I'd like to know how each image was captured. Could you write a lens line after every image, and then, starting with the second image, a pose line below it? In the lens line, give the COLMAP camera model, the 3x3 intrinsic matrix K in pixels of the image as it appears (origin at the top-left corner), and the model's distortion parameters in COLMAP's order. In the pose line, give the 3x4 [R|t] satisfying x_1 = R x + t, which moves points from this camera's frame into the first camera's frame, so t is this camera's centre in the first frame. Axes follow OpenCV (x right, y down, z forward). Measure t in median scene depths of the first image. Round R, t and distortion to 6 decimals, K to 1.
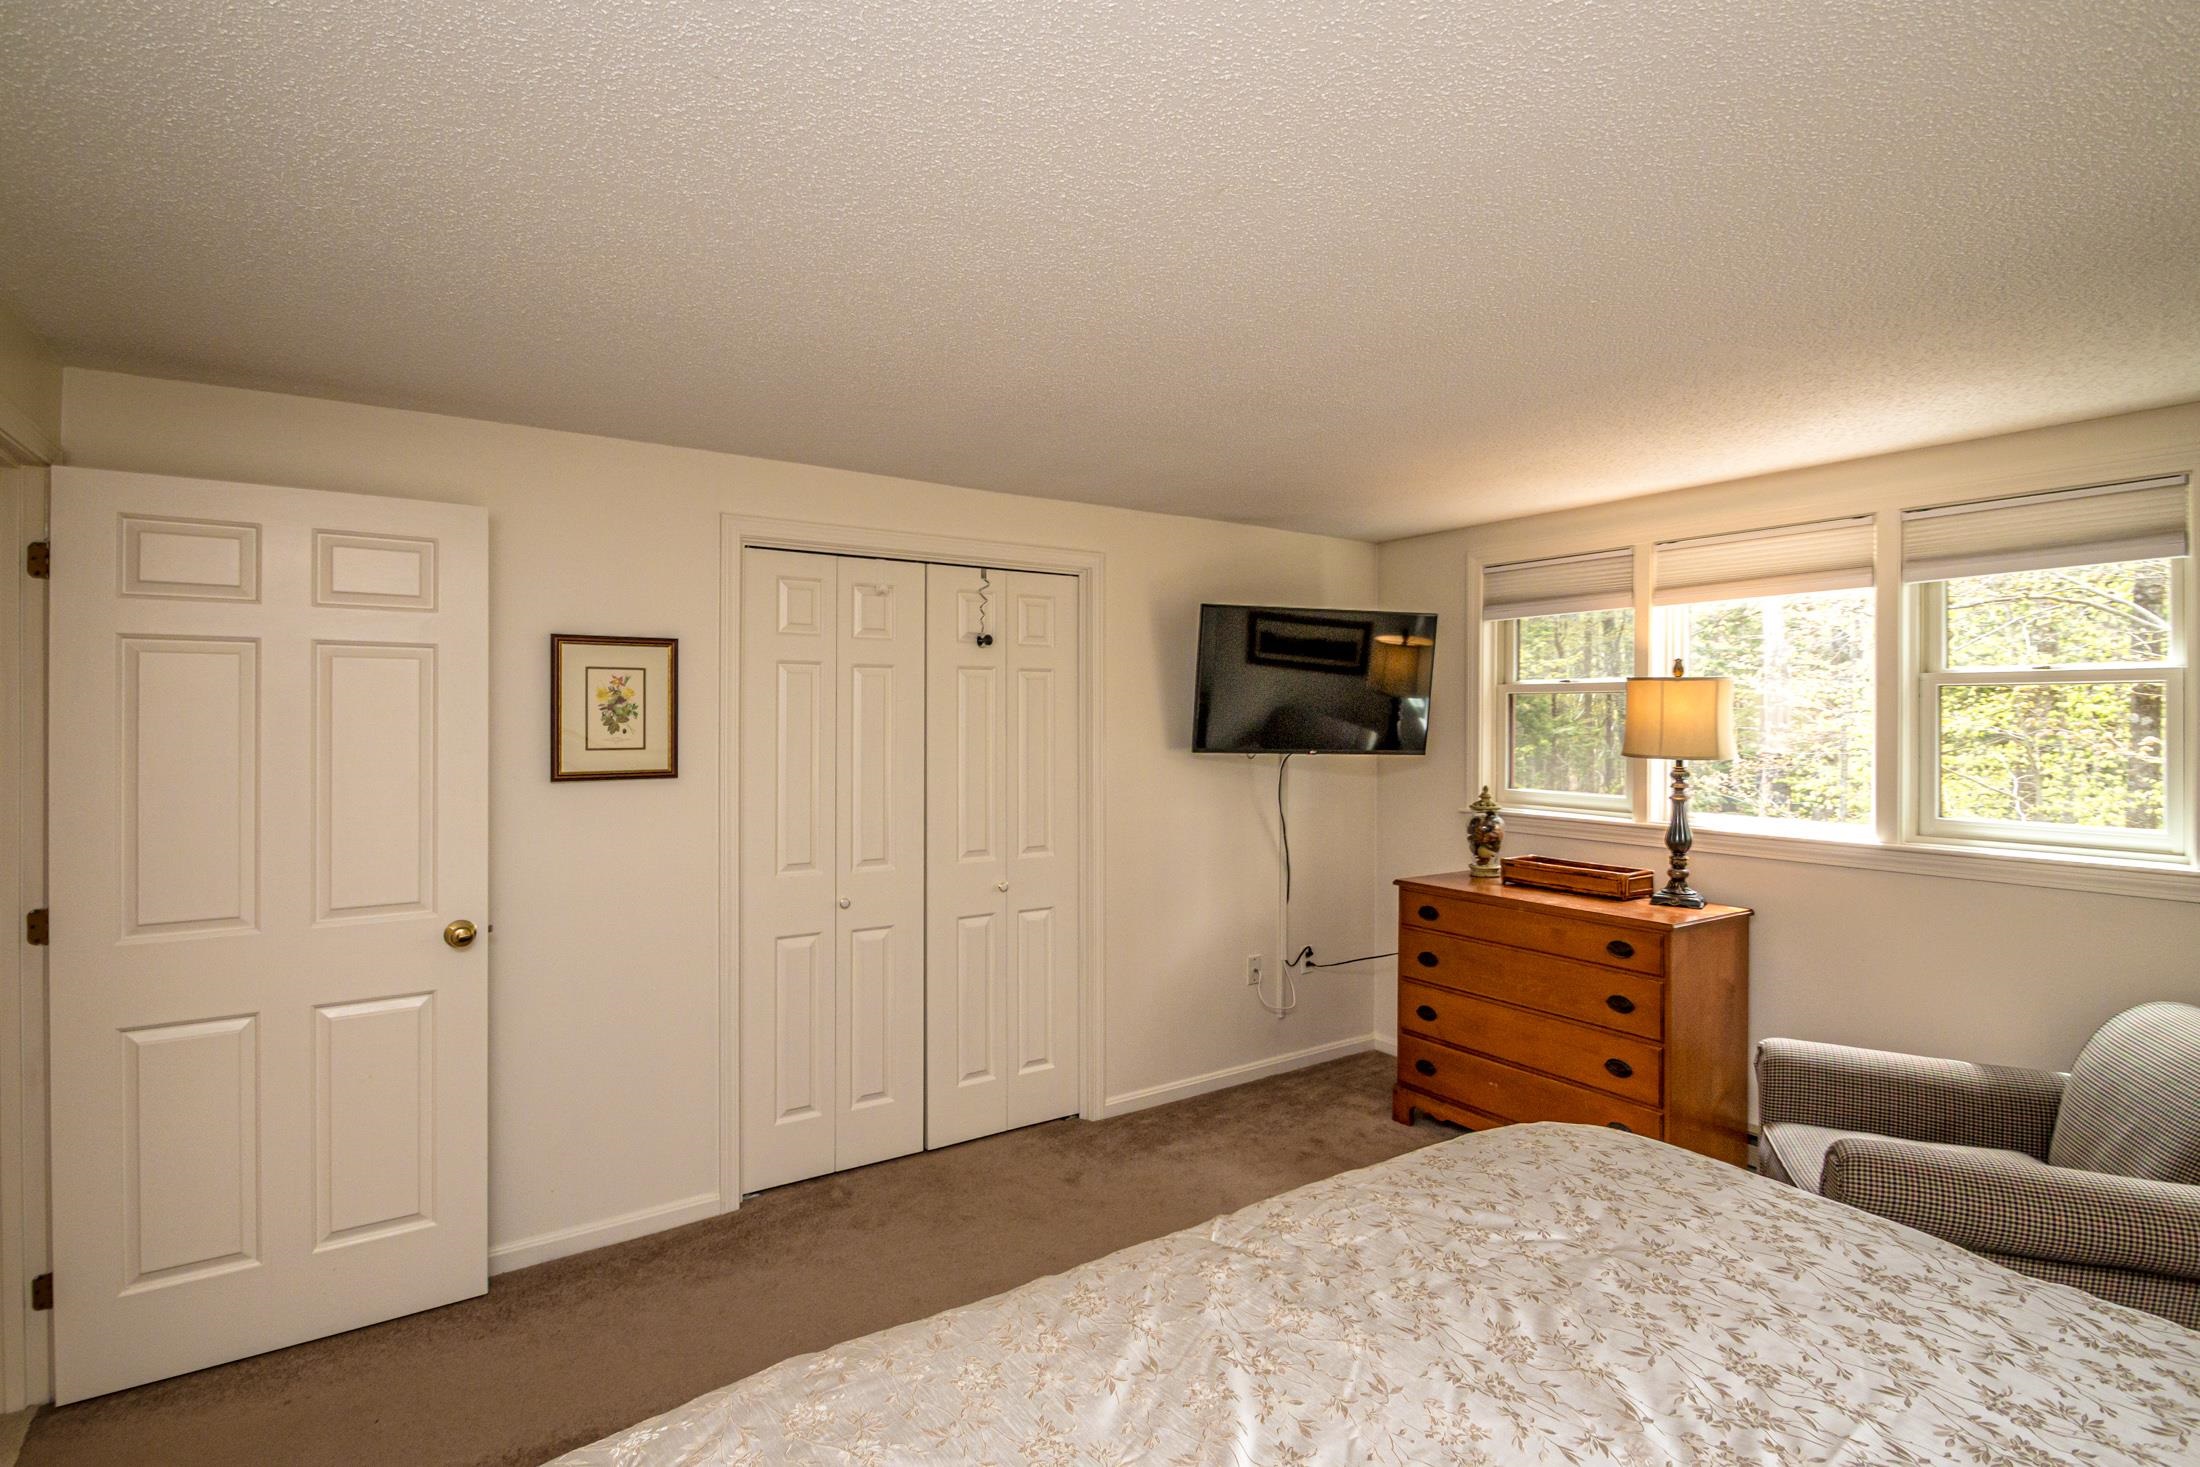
lens RADIAL K [[1061.2, 0, 1108.6], [0, 1061.2, 731.5], [0, 0, 1]] dist [-0.005092, -0.001681]
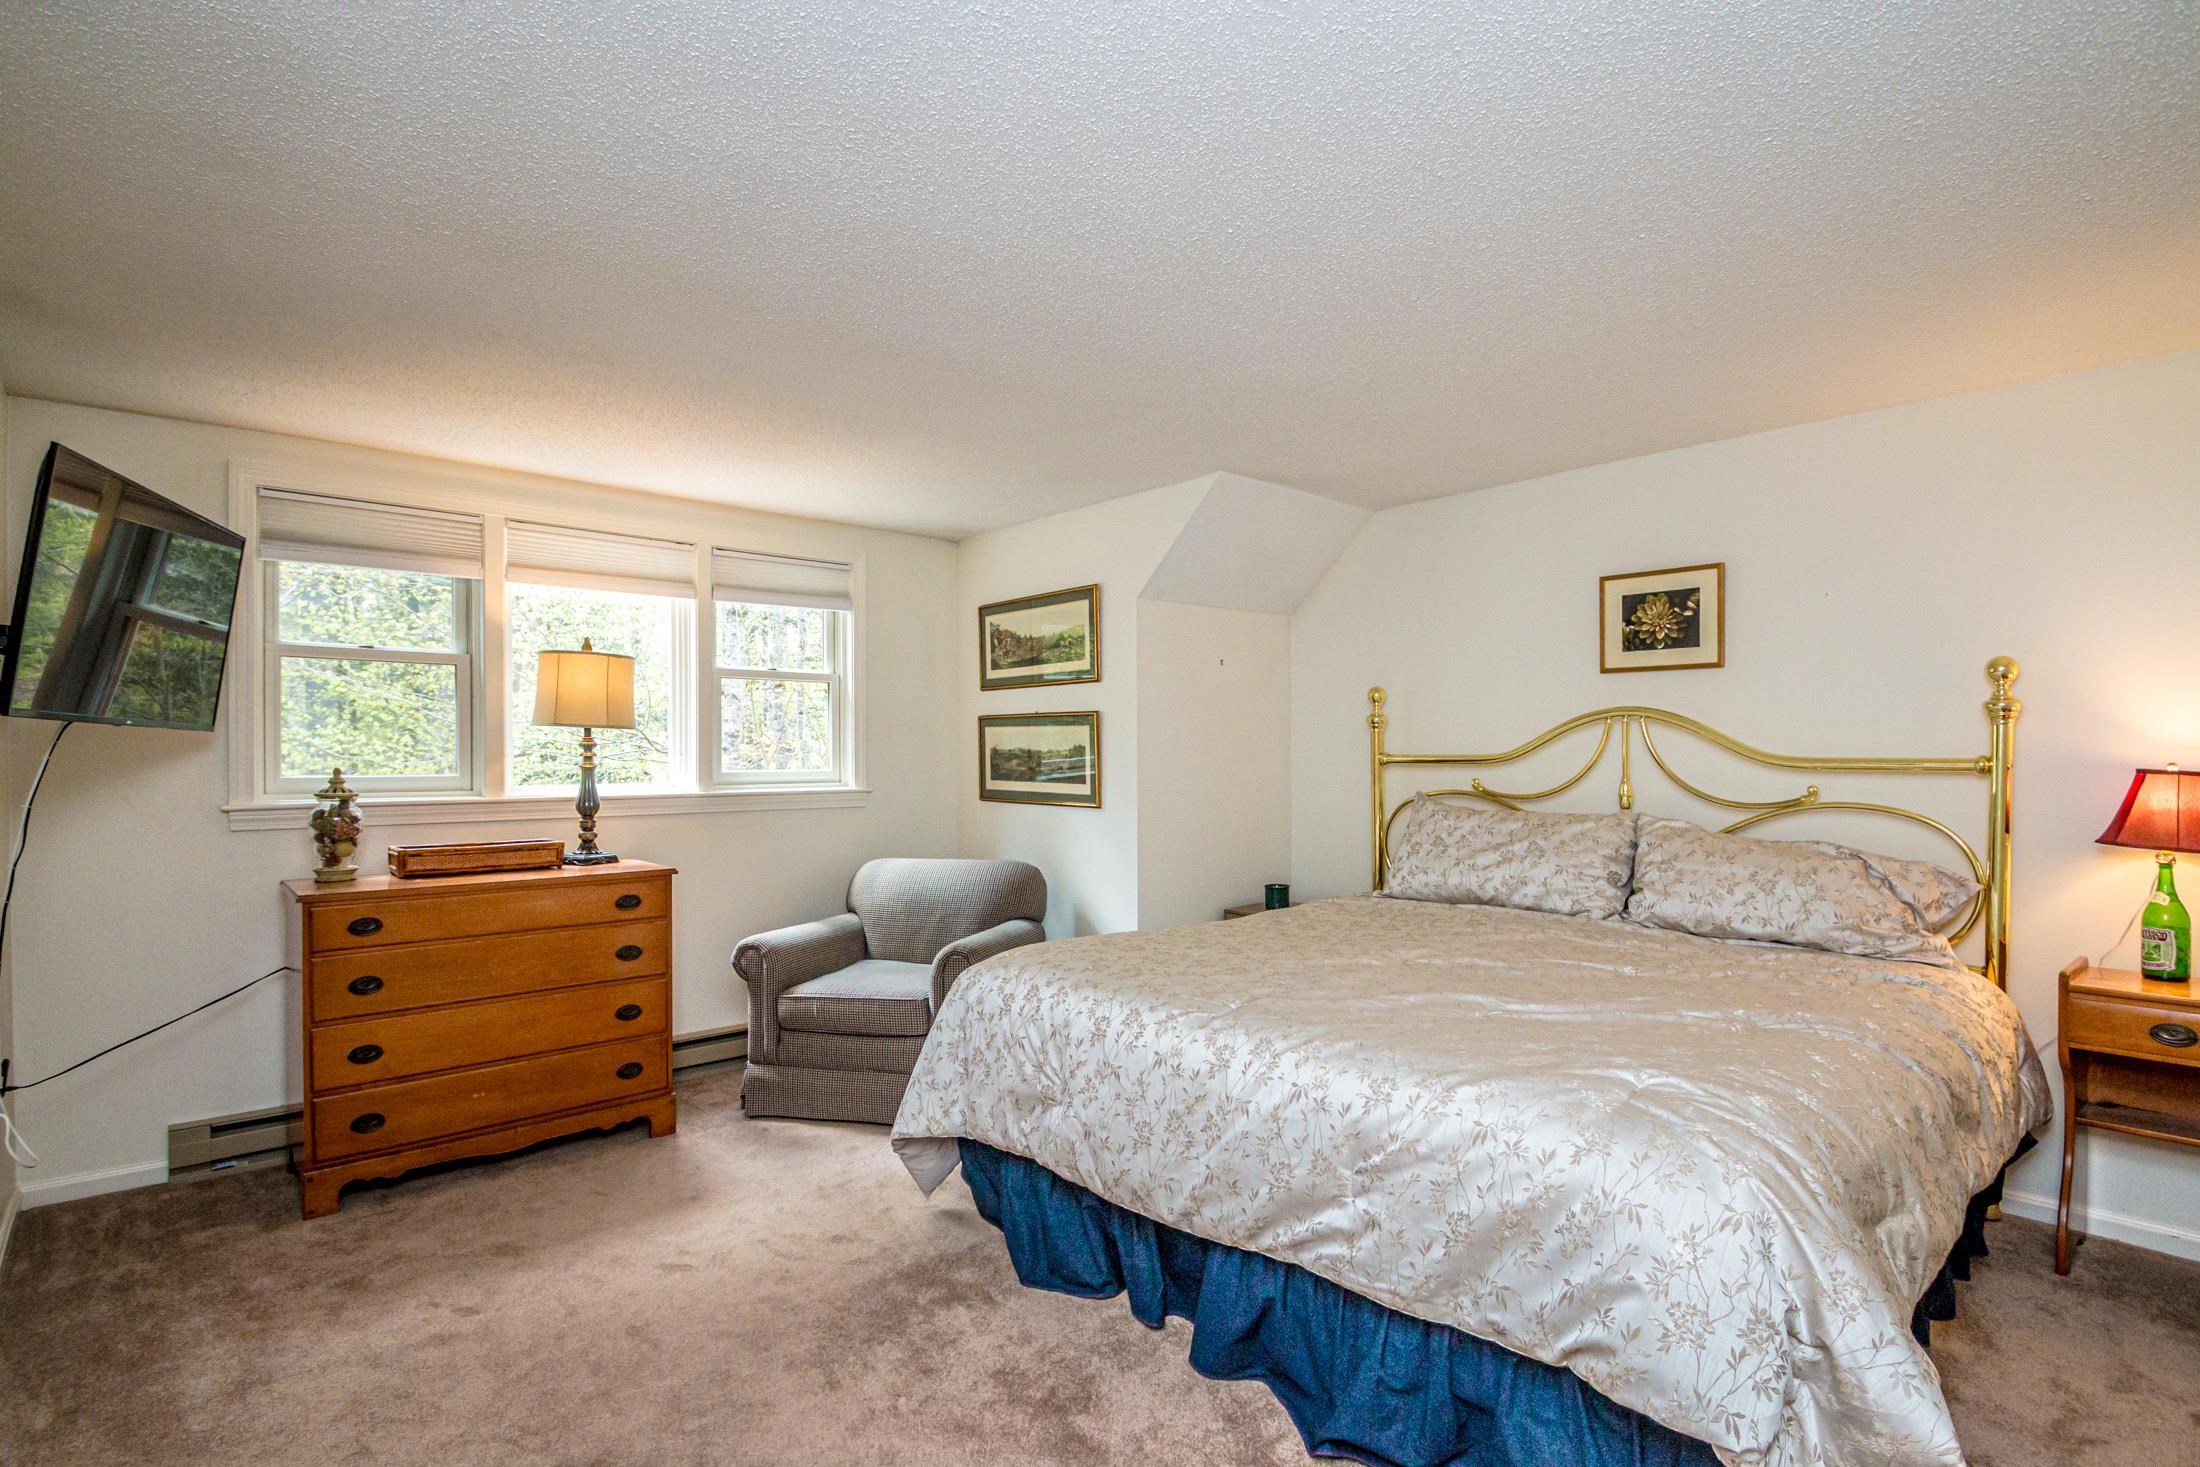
lens RADIAL K [[1061.2, 0, 1101.2], [0, 1061.2, 752.0], [0, 0, 1]] dist [-0.005092, -0.001681]
pose [[-0.128452, -0.006035, 0.991697, -0.566469], [0.007836, 0.999944, 0.007100, 0.041945], [-0.991685, 0.008683, -0.128397, 0.576356]]
